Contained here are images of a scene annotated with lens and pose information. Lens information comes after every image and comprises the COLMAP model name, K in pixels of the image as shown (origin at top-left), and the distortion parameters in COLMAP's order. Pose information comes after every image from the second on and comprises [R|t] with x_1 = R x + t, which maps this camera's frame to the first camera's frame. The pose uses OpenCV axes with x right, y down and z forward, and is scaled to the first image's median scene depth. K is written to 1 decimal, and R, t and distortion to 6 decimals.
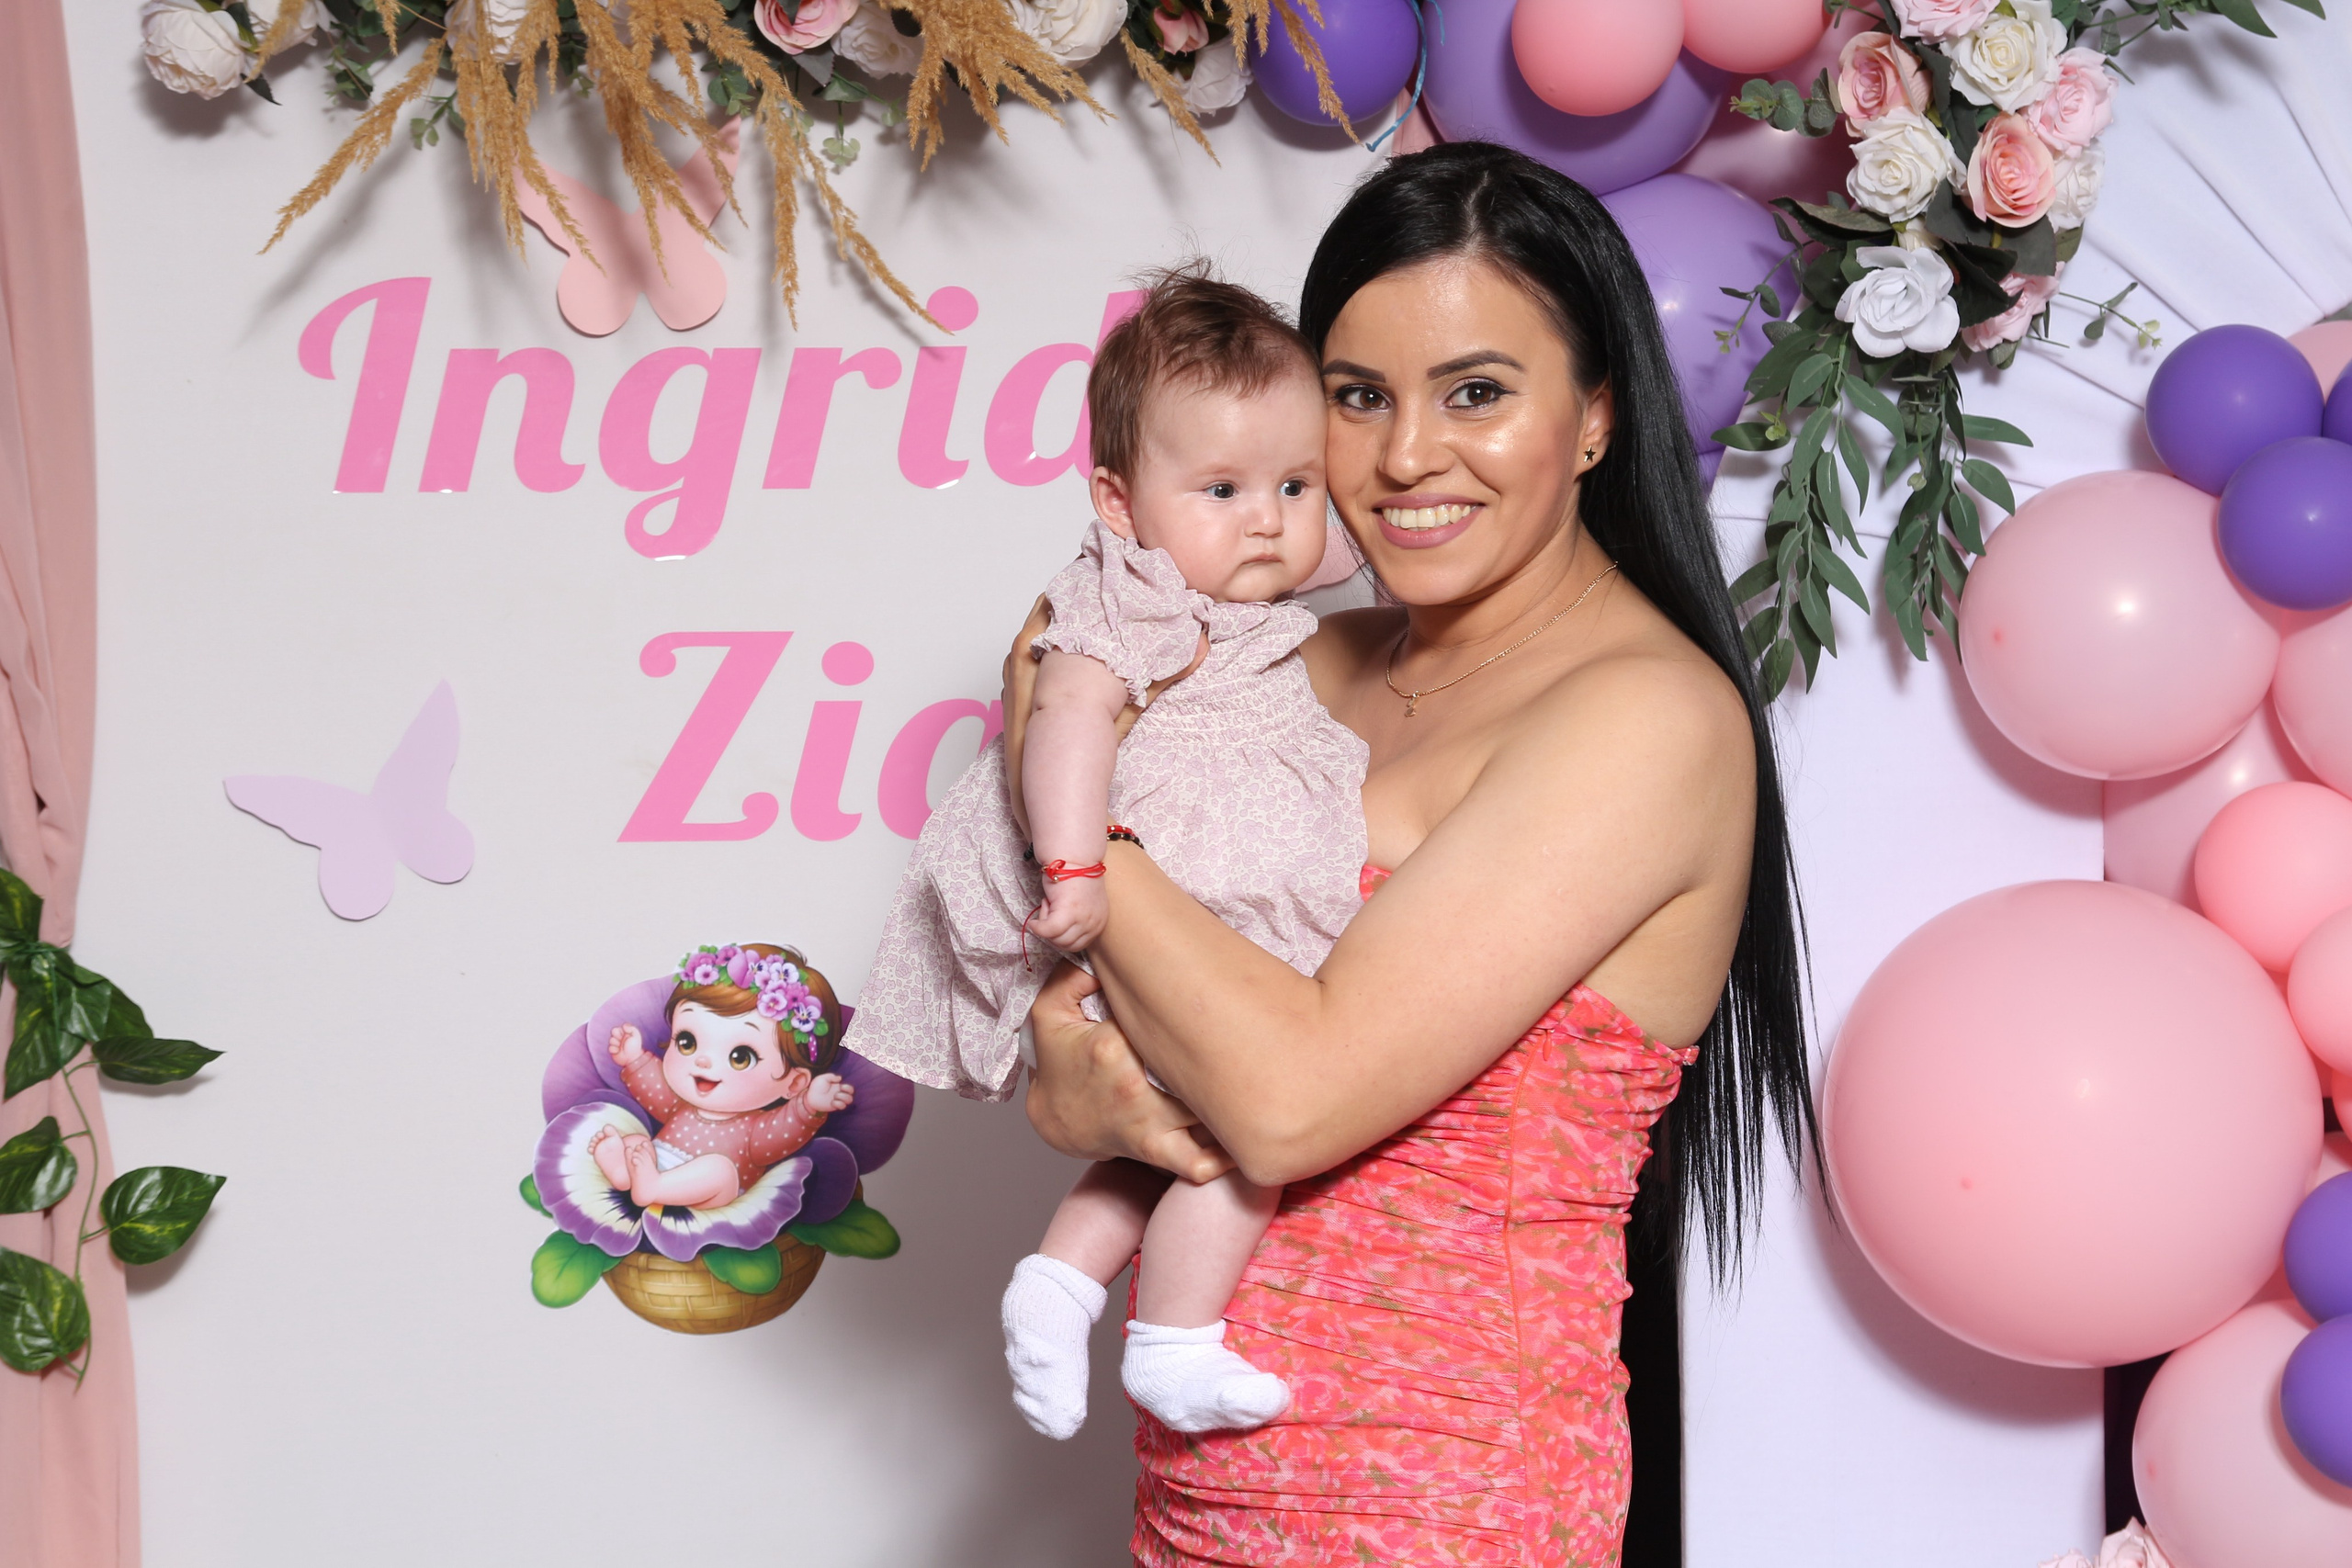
lens RADIAL K [[4505.0, 0, 1169.5], [0, 4505.0, 773.4], [0, 0, 1]] dist [0.171110, 0.000000]
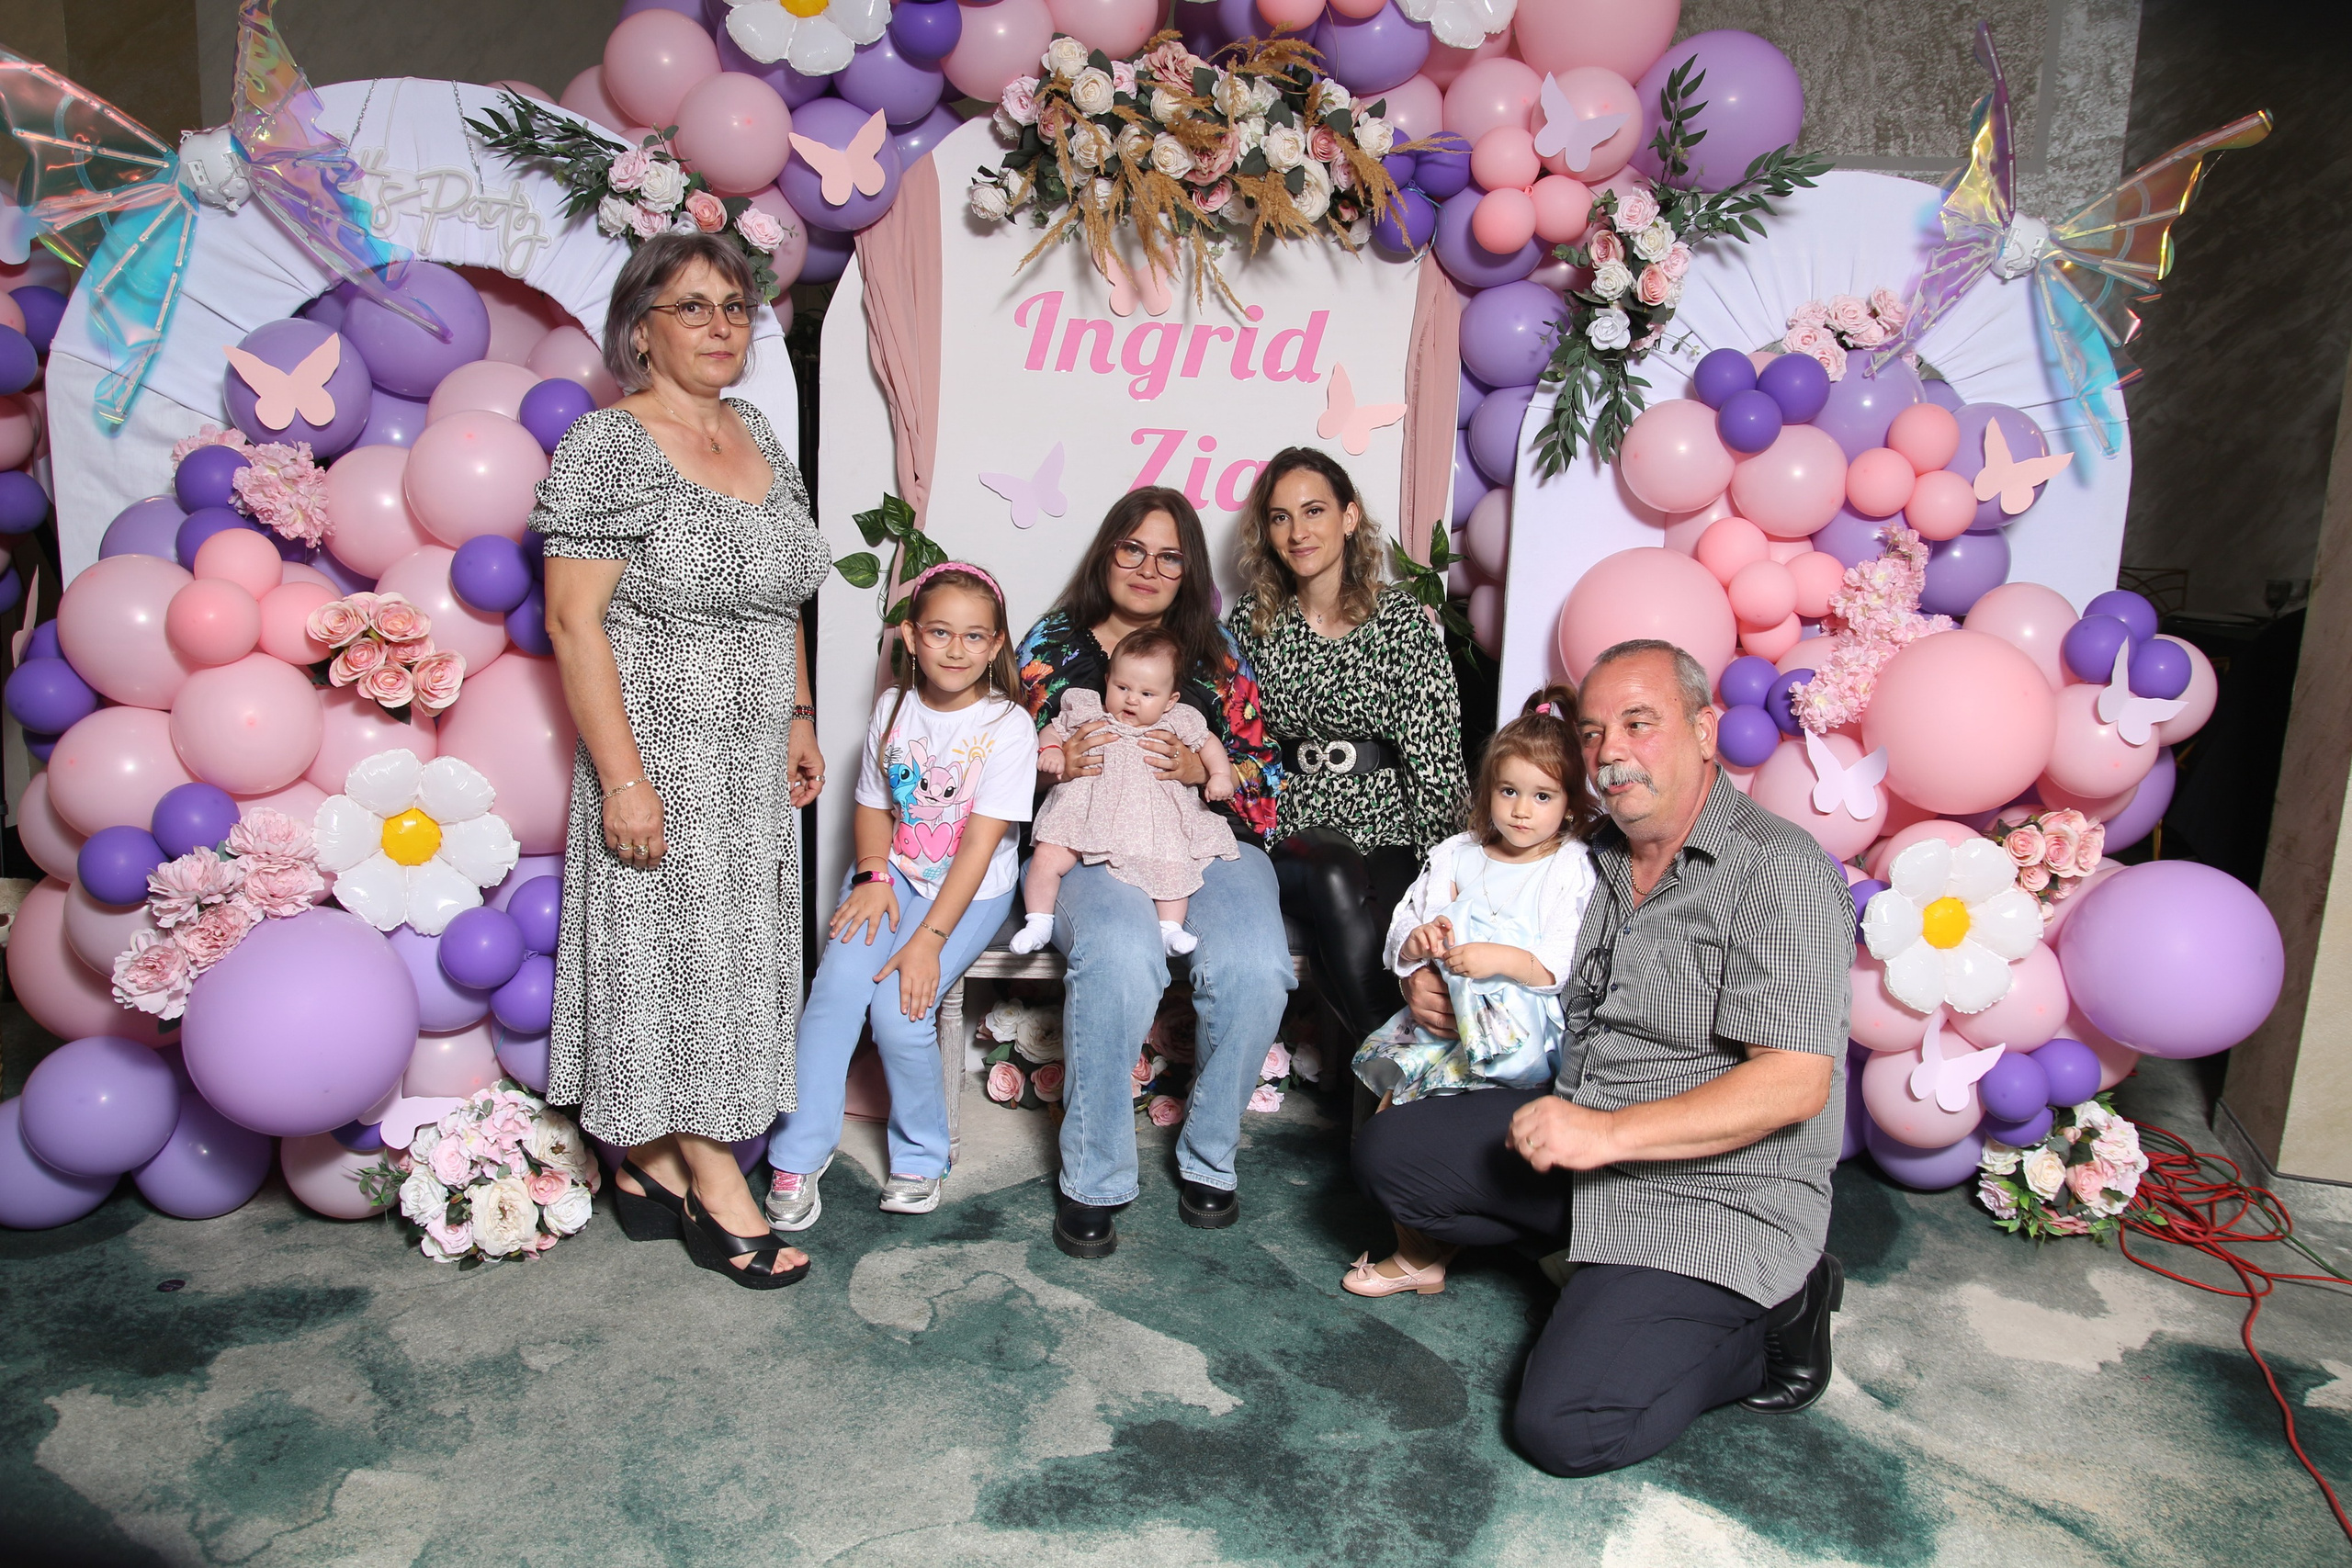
lens RADIAL K [[1856.3, 0, 1192.3], [0, 1856.3, 782.6], [0, 0, 1]] dist [-0.139194, 0.117210]
pose [[0.998308, 0.057346, -0.009632, -0.060235], [-0.055772, 0.991149, 0.120472, 0.045129], [0.016455, -0.119731, 0.992670, -0.121880]]
